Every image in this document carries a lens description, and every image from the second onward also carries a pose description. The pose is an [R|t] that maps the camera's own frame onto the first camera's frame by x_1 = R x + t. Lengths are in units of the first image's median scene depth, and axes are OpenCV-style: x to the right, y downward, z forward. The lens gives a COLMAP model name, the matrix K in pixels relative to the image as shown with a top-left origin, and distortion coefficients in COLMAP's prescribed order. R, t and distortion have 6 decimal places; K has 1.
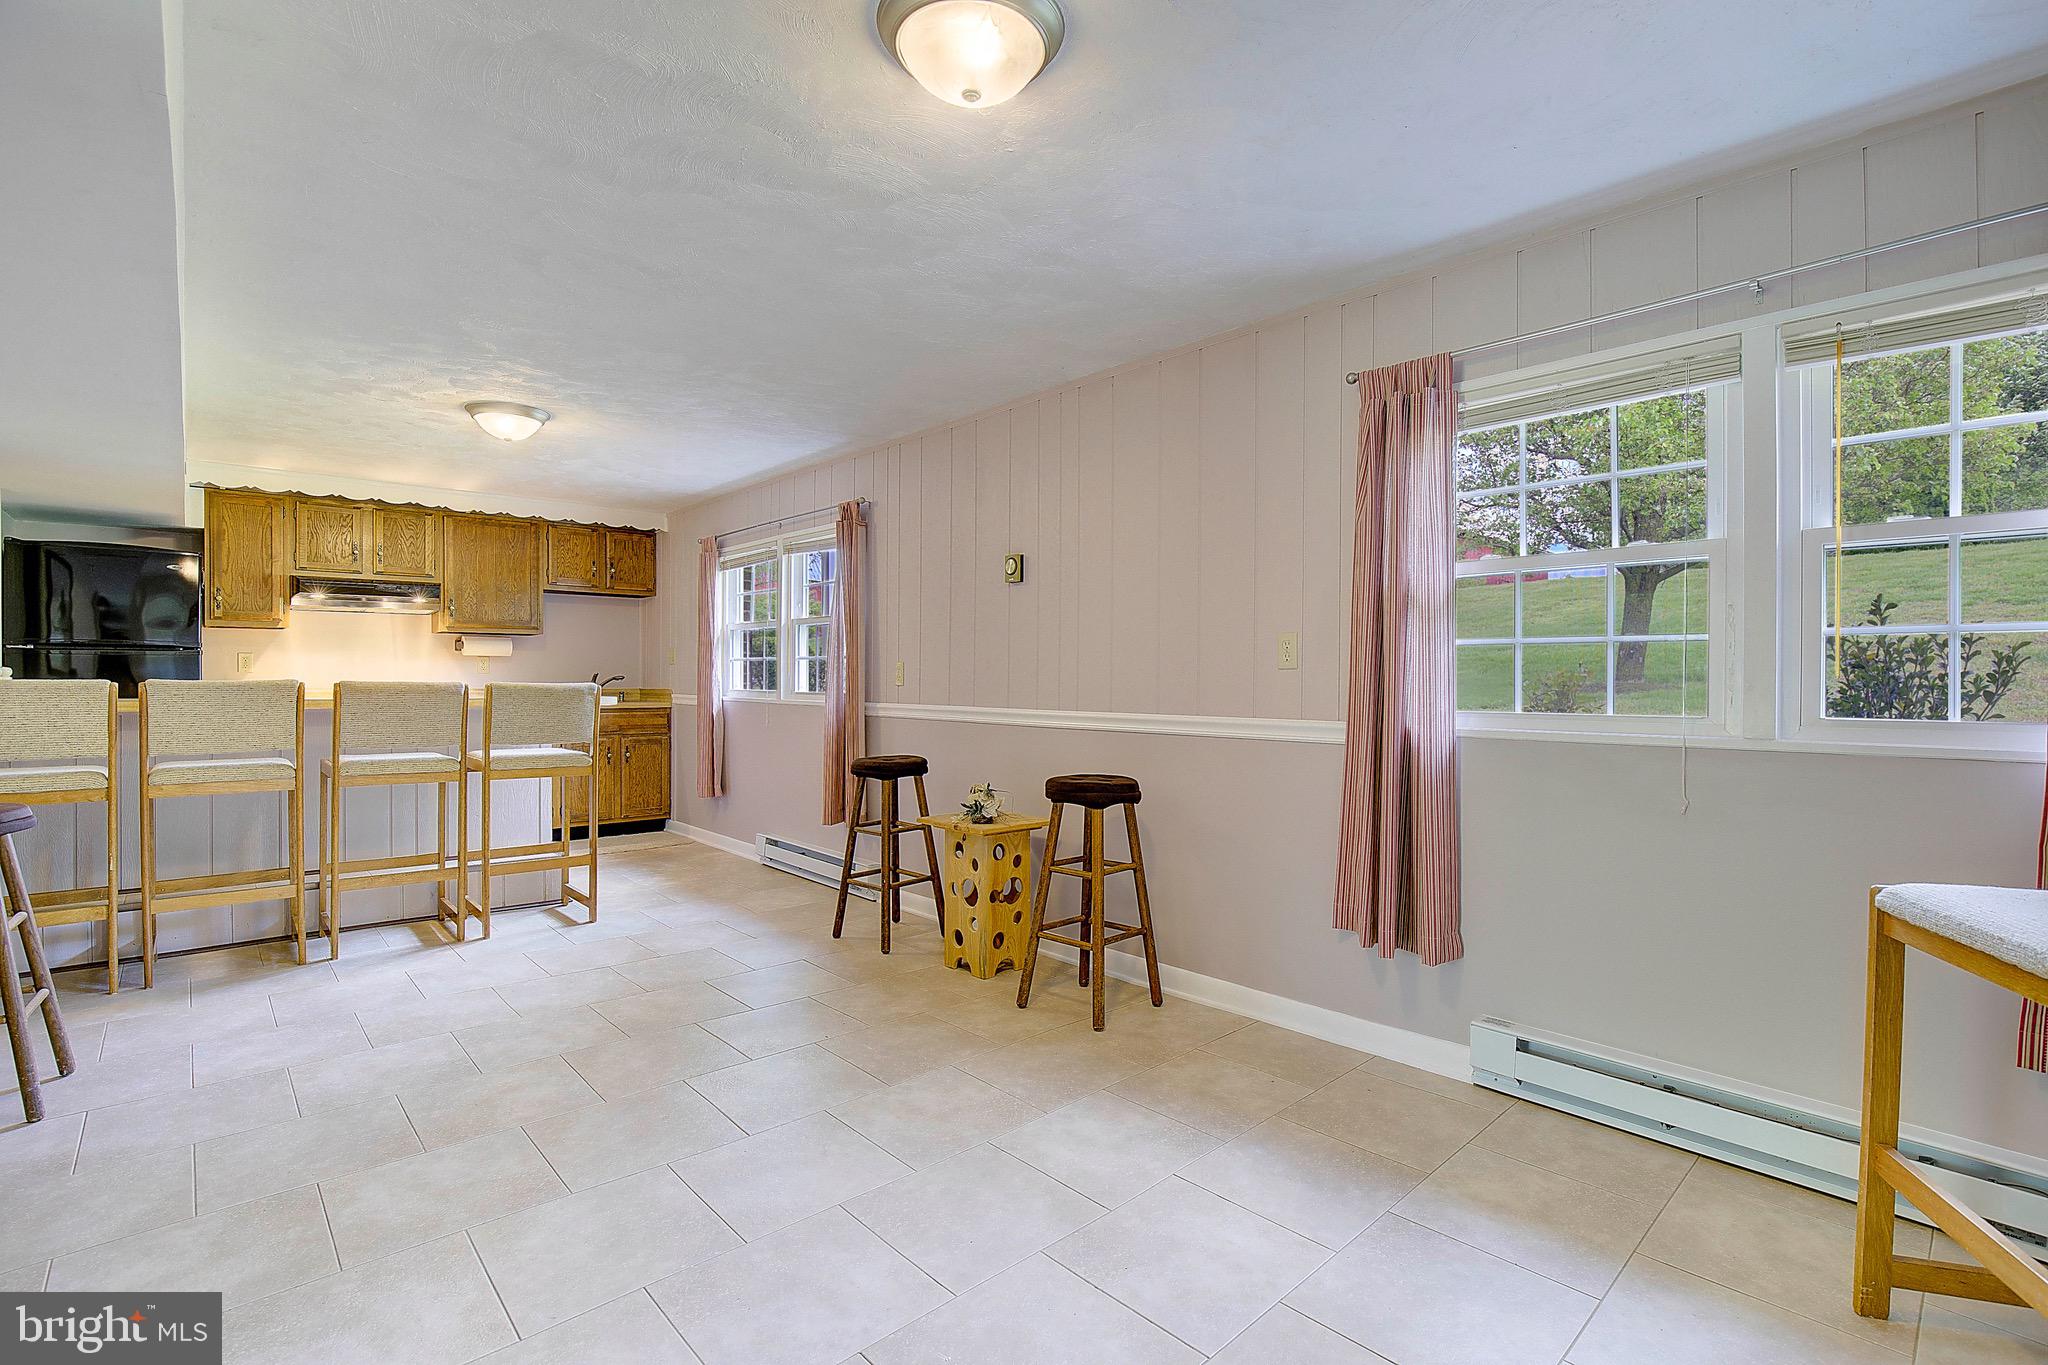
lens RADIAL K [[946.2, 0, 1044.3], [0, 946.2, 673.3], [0, 0, 1]] dist [-0.027516, 0.000848]
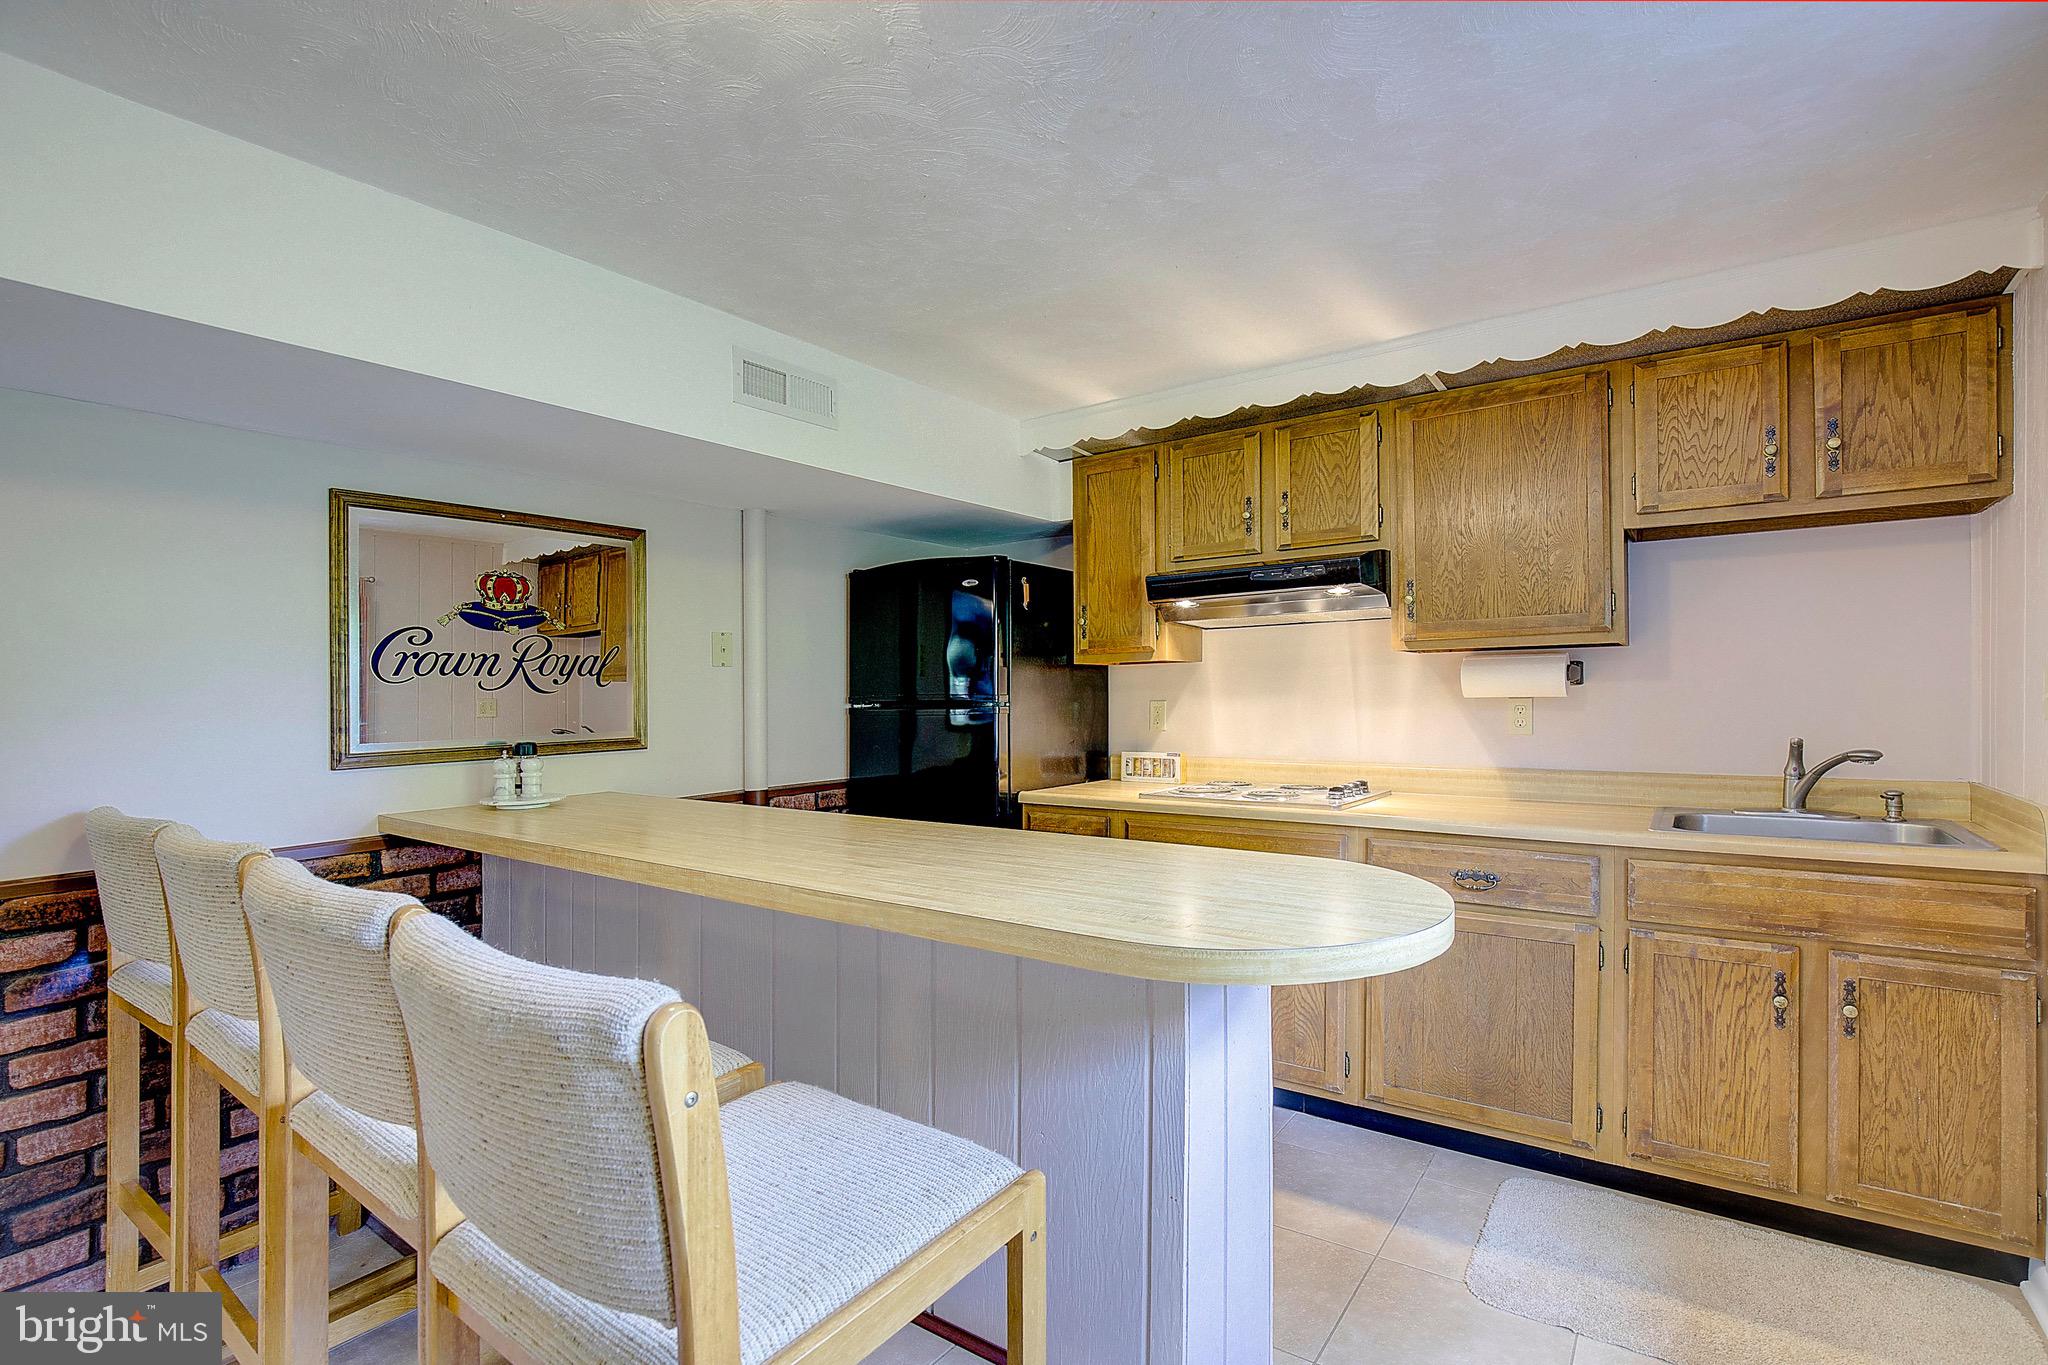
lens RADIAL K [[959.7, 0, 1024.9], [0, 959.7, 691.9], [0, 0, 1]] dist [-0.021245, 0.000210]
pose [[0.206086, -0.002528, -0.978531, -0.221475], [0.023294, 0.999726, 0.002323, -0.031953], [0.978257, -0.023273, 0.206088, 0.772708]]
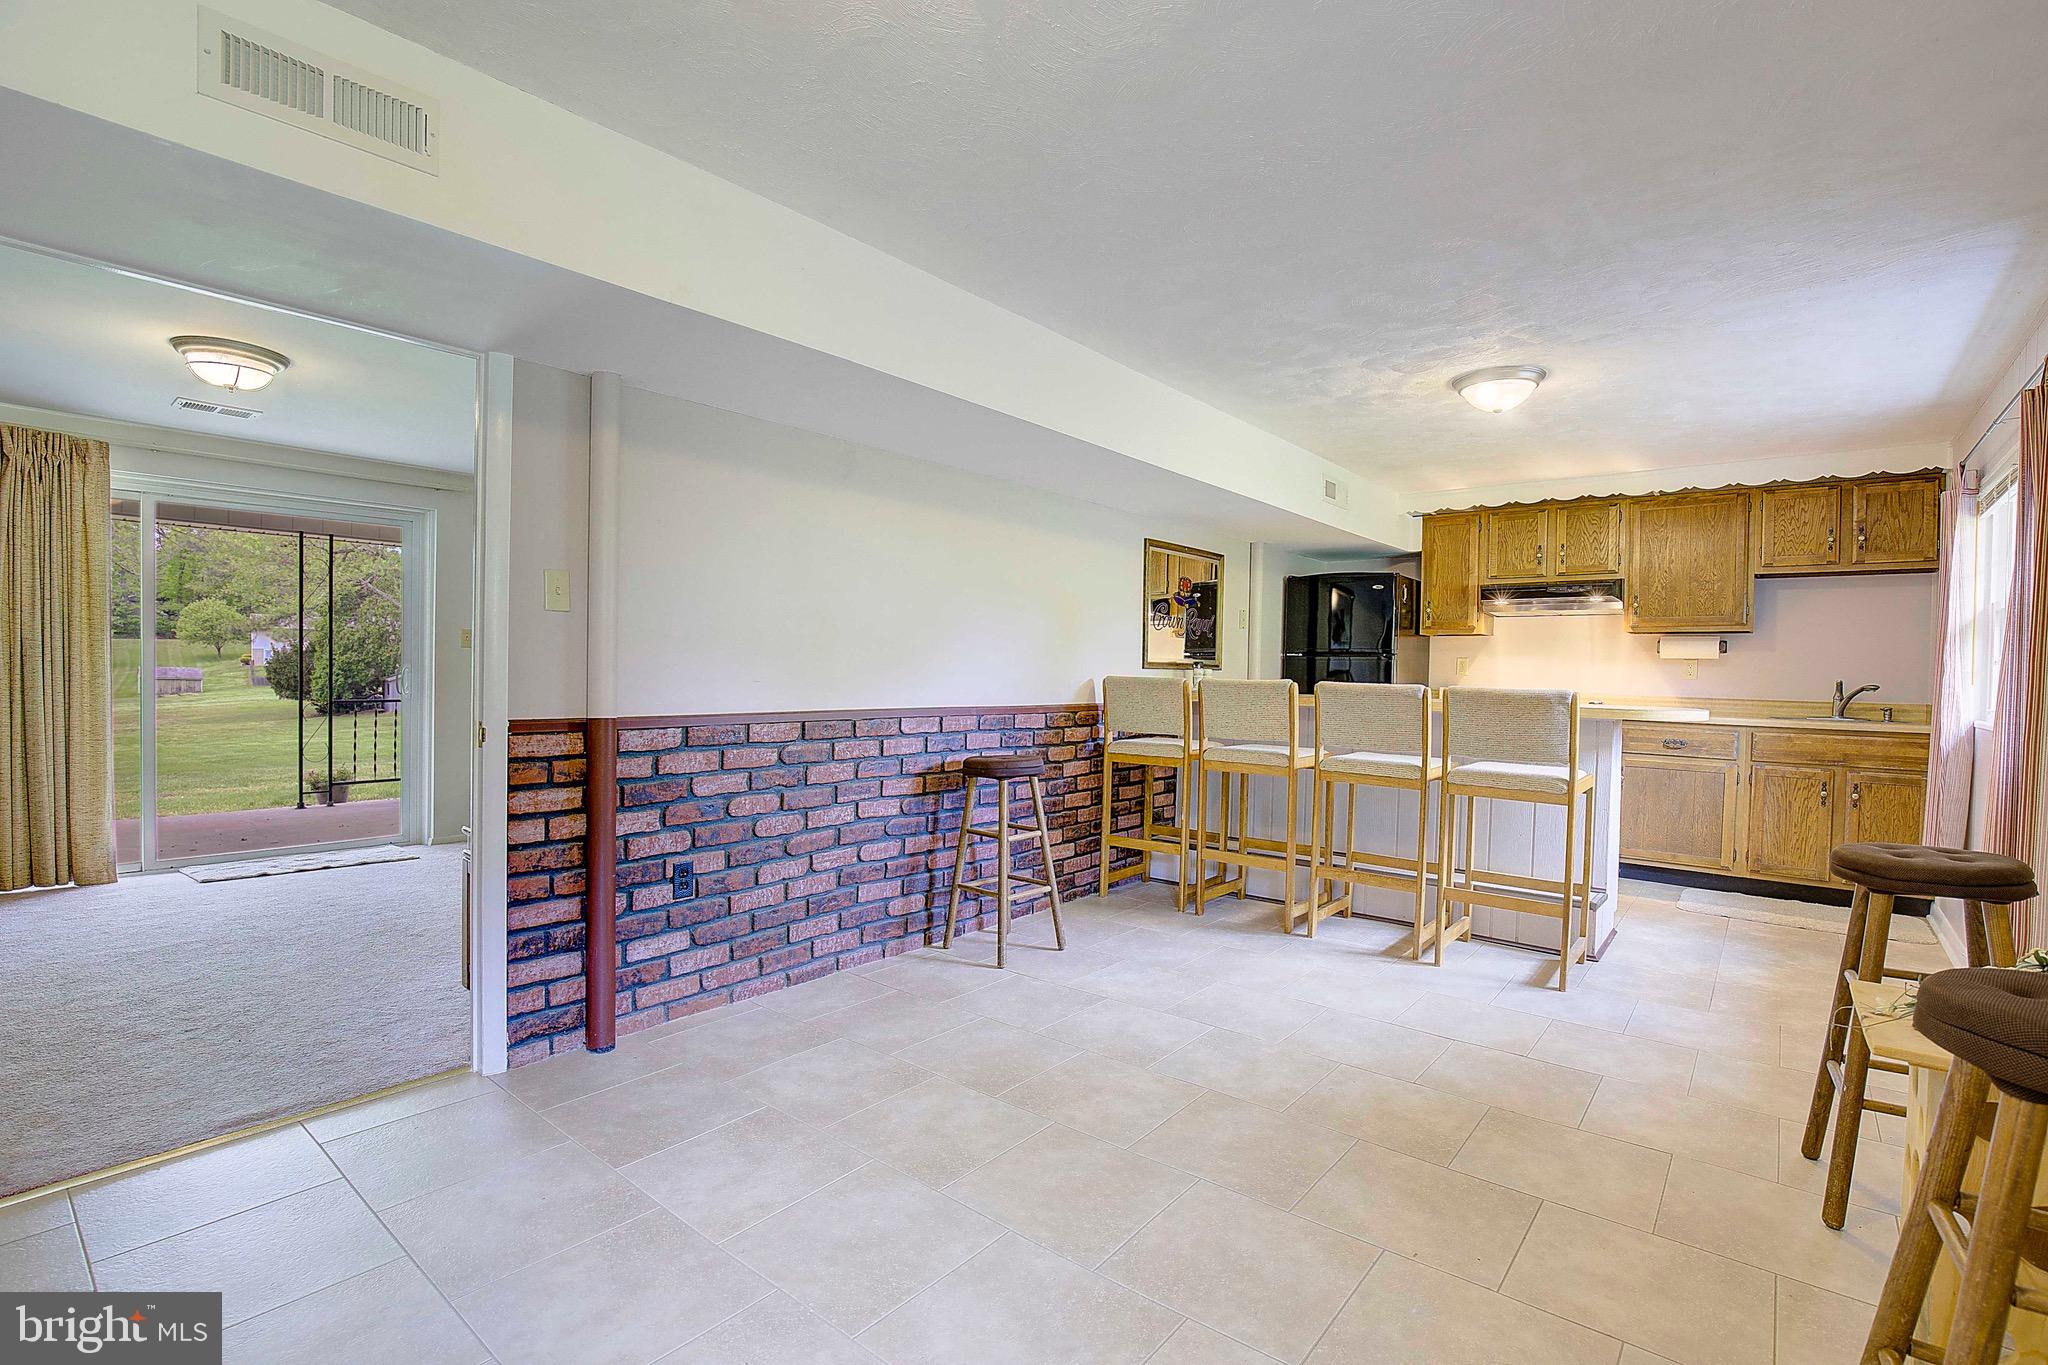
lens RADIAL K [[946.2, 0, 1044.3], [0, 946.2, 673.3], [0, 0, 1]] dist [-0.027516, 0.000848]
pose [[0.146888, 0.004282, -0.989144, 0.179538], [-0.012597, 0.999918, 0.002458, -0.000046], [0.989073, 0.012099, 0.146929, 0.340761]]
